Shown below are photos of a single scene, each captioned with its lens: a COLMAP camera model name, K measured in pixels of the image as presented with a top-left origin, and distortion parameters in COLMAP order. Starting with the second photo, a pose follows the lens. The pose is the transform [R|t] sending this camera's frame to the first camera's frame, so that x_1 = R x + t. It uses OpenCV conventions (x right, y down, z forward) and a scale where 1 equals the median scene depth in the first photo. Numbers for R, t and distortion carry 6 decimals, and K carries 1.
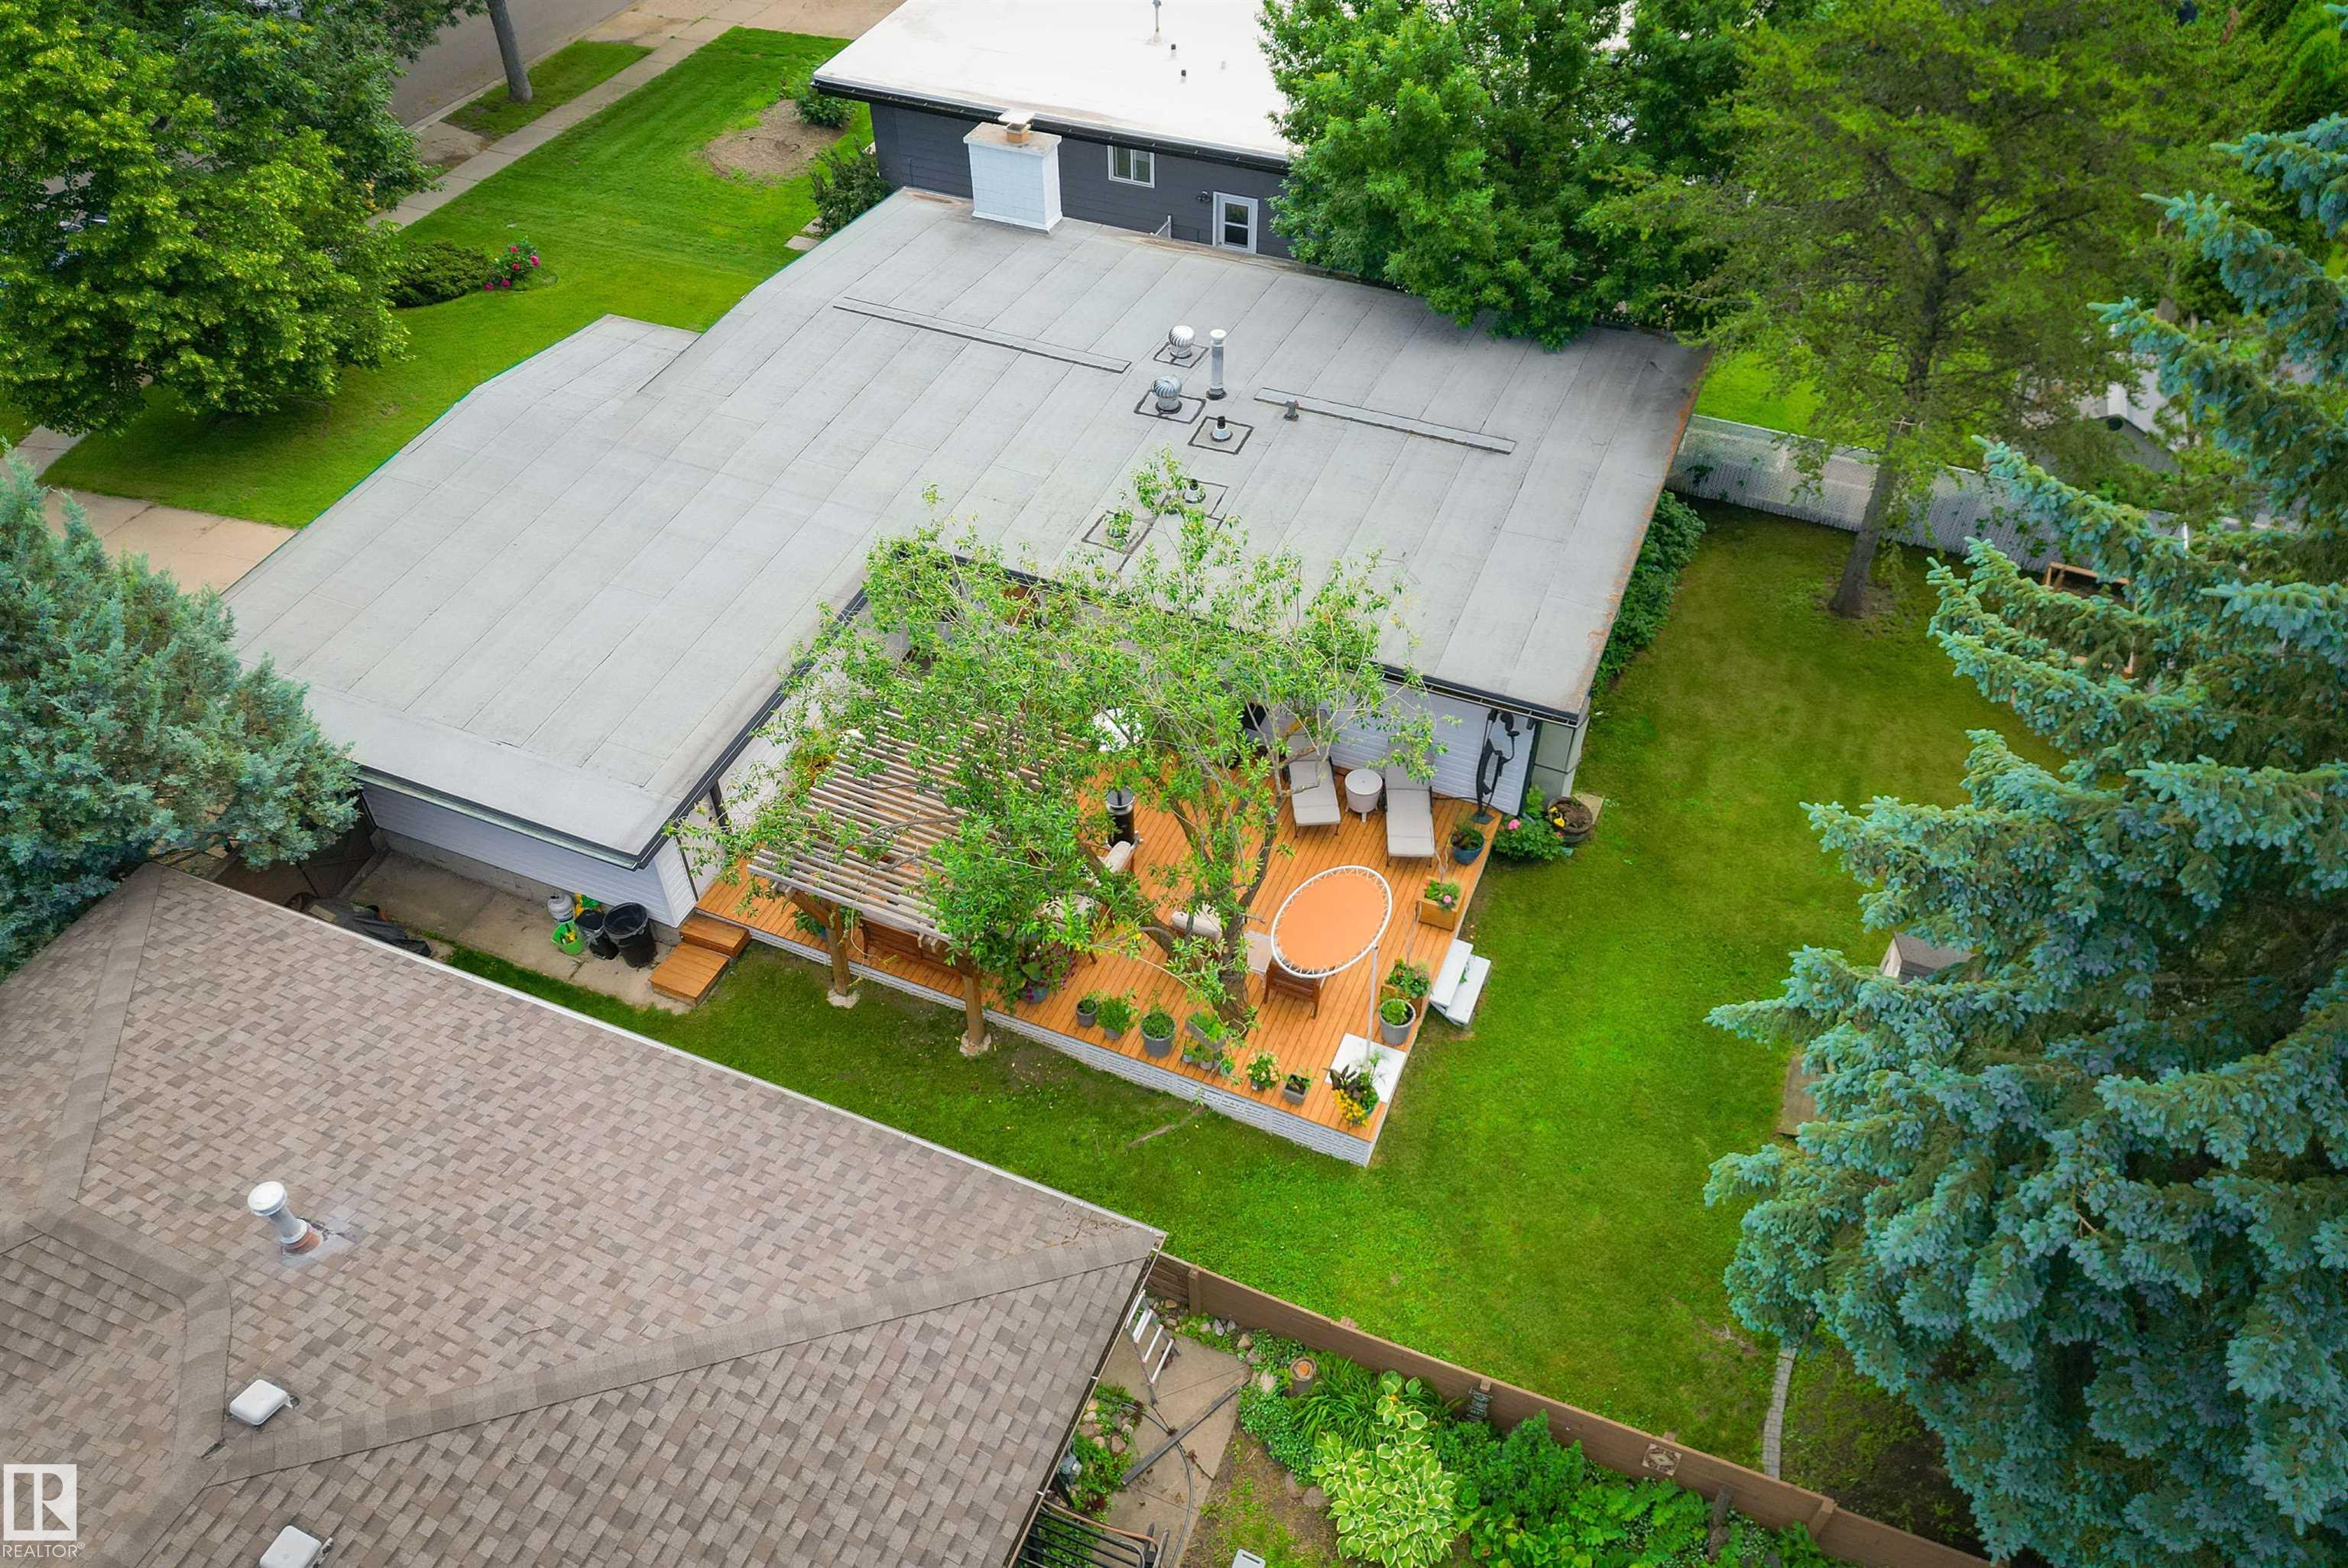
lens RADIAL K [[1590.7, 0, 1156.3], [0, 1590.7, 784.7], [0, 0, 1]] dist [0.126109, -0.194147]
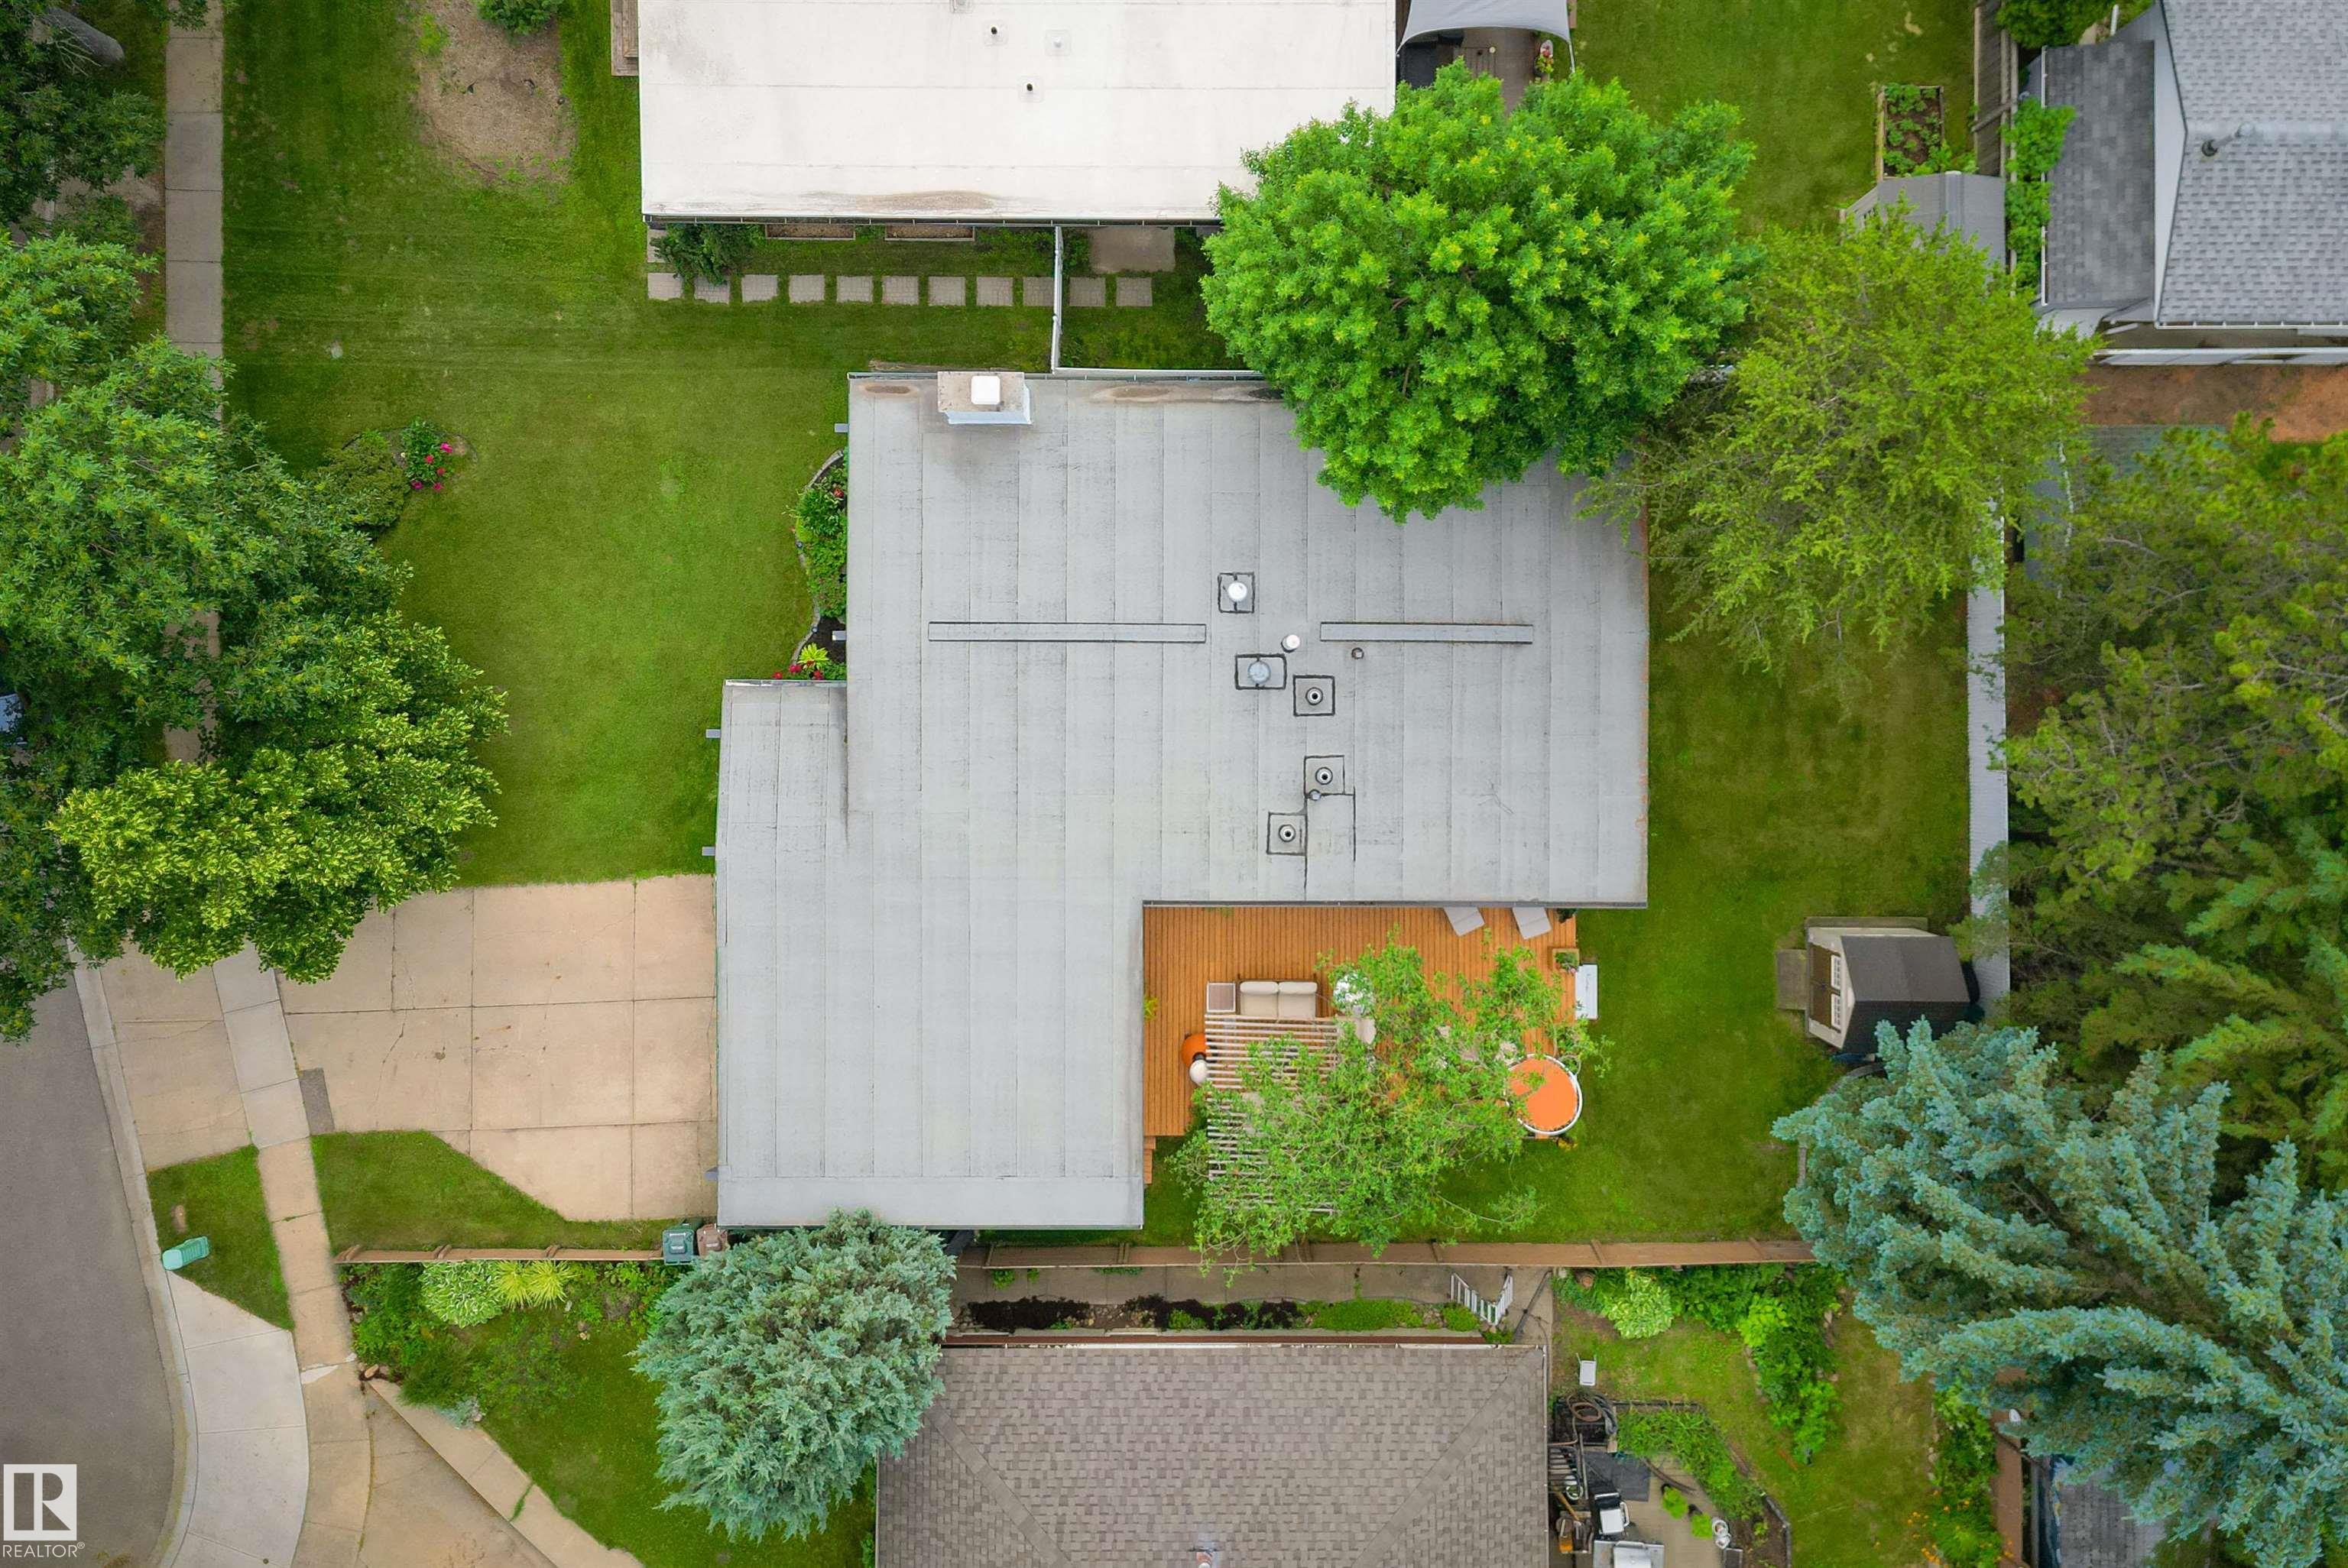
lens RADIAL K [[1620.5, 0, 1174.1], [0, 1620.5, 751.3], [0, 0, 1]] dist [0.076614, -0.070793]
pose [[0.917756, -0.397079, 0.007218, -0.097162], [0.284013, 0.668916, 0.686941, -1.211988], [-0.277598, -0.628394, 0.726677, 0.069854]]
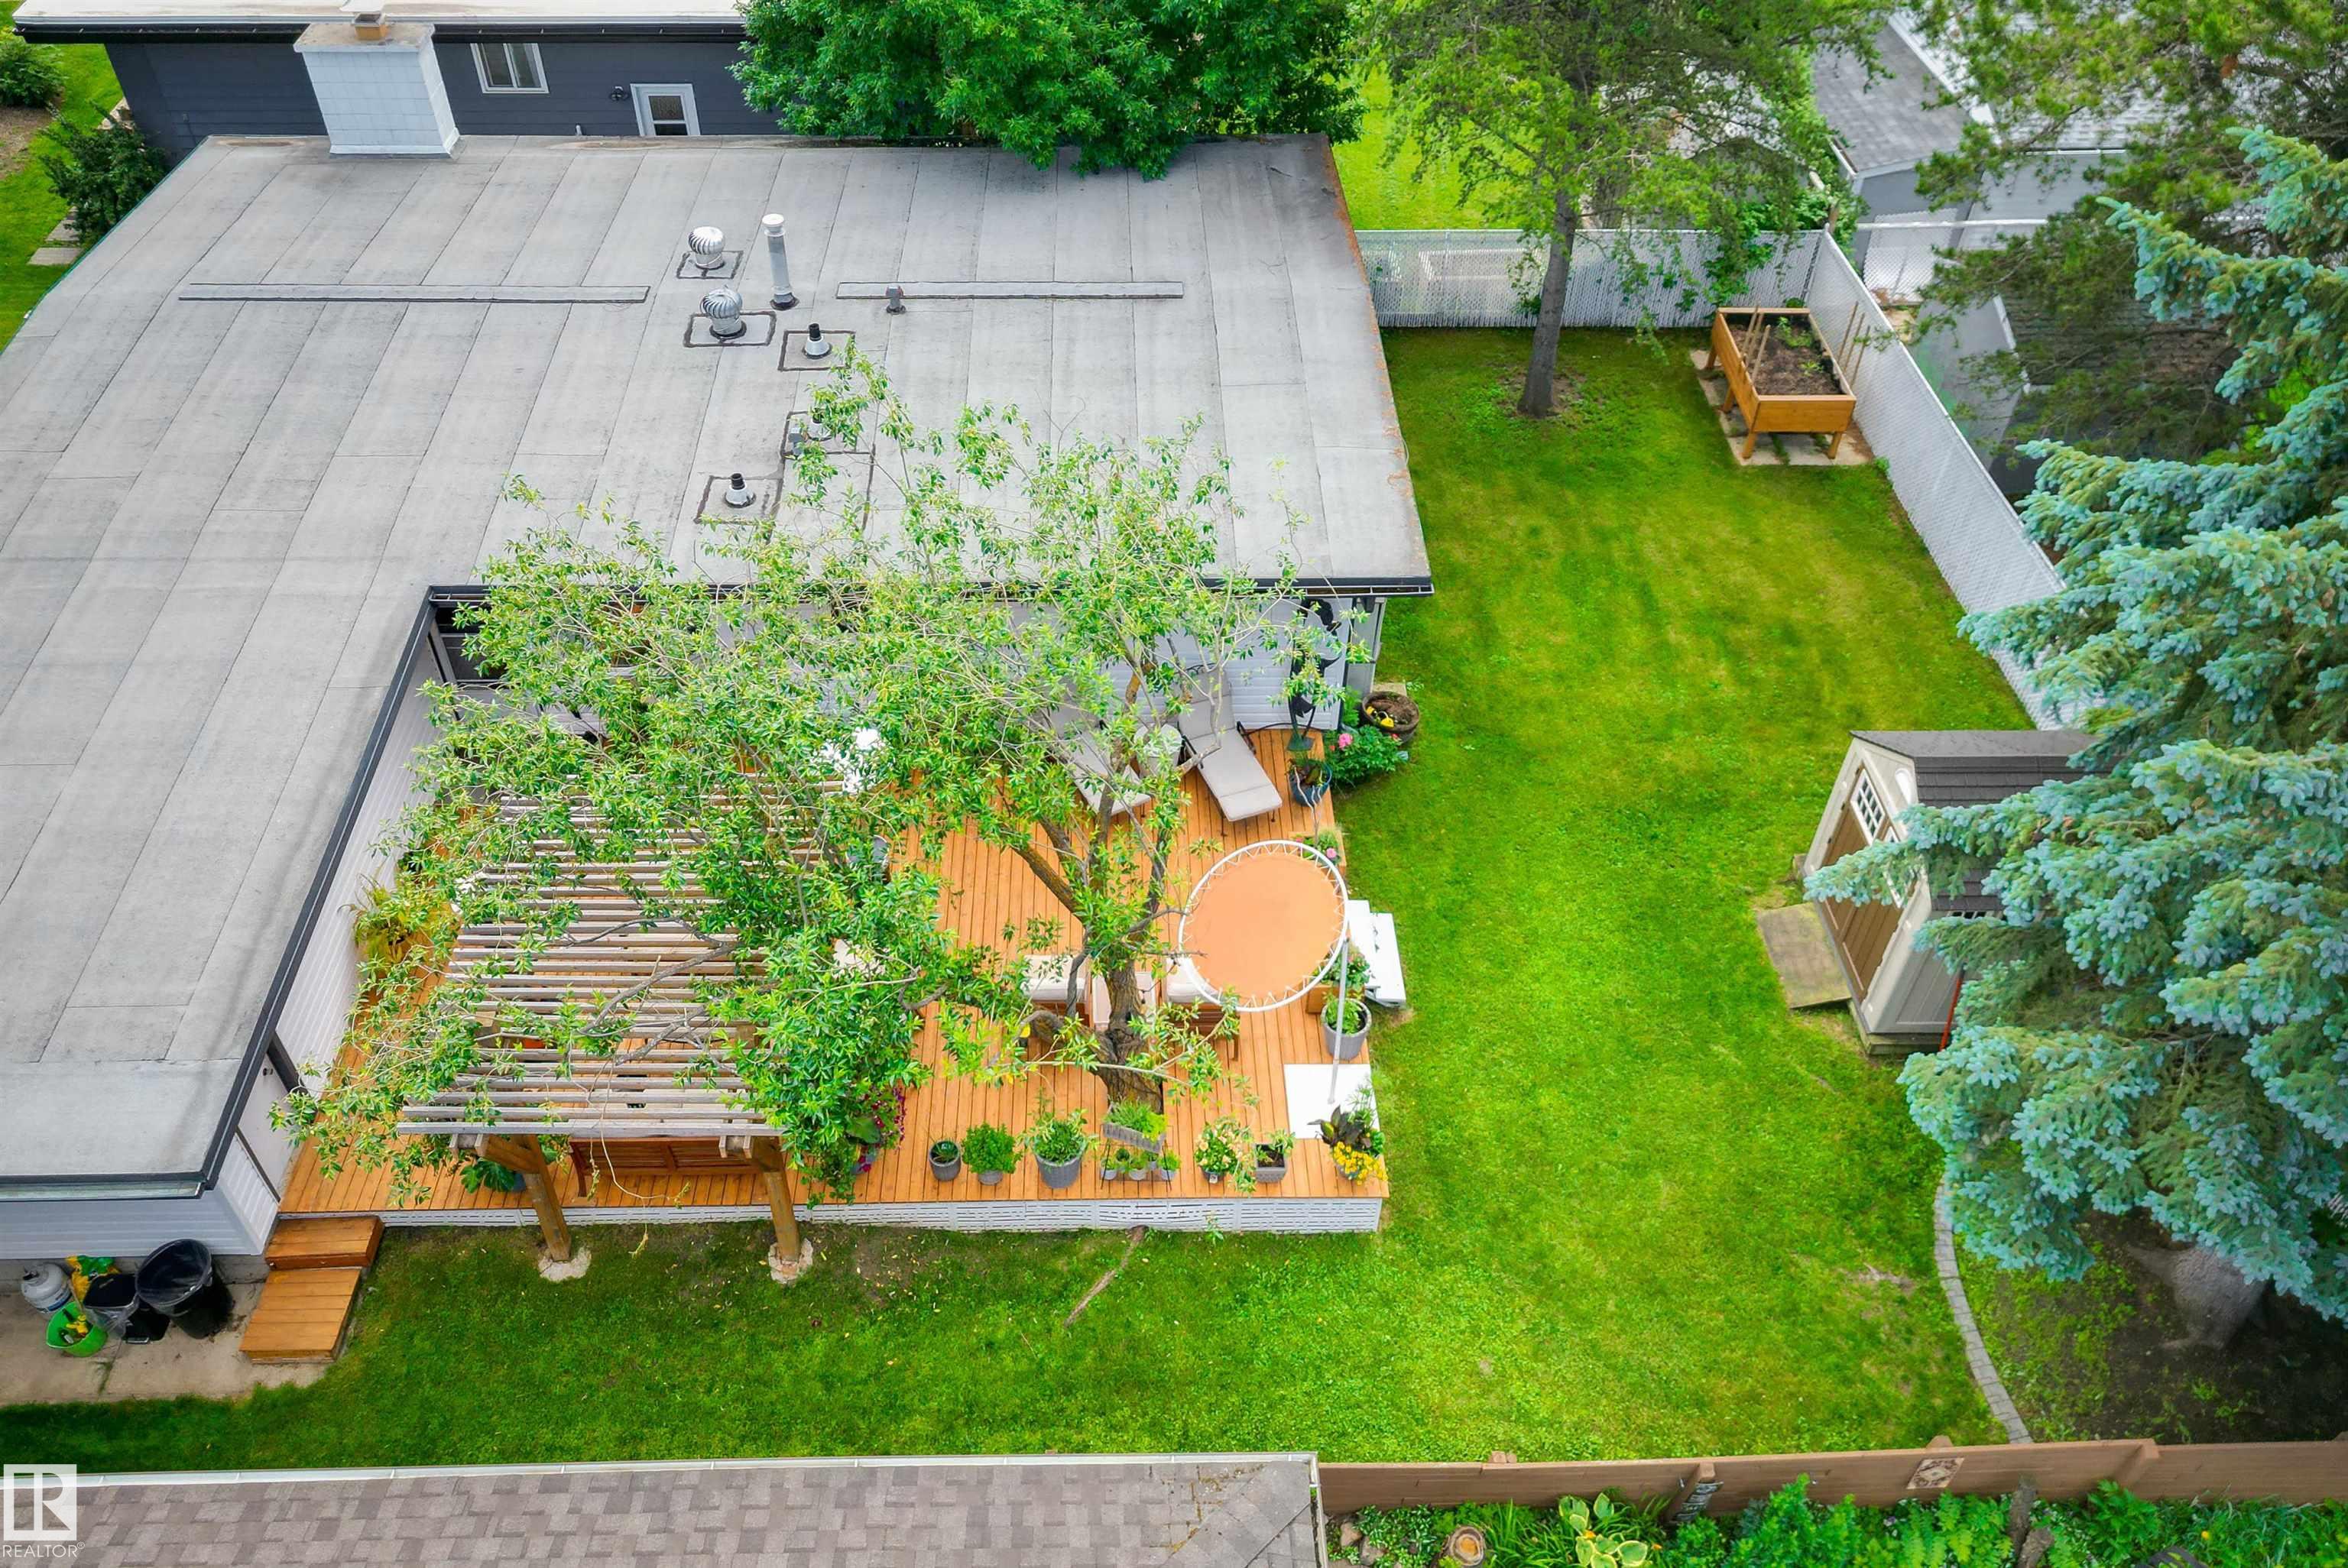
lens RADIAL K [[1711.2, 0, 1087.2], [0, 1711.2, 741.7], [0, 0, 1]] dist [0.070845, -0.058814]
pose [[0.915506, -0.272121, 0.296308, -0.143422], [0.278418, 0.960217, 0.021604, -0.028059], [-0.290399, 0.062719, 0.954848, 0.230261]]
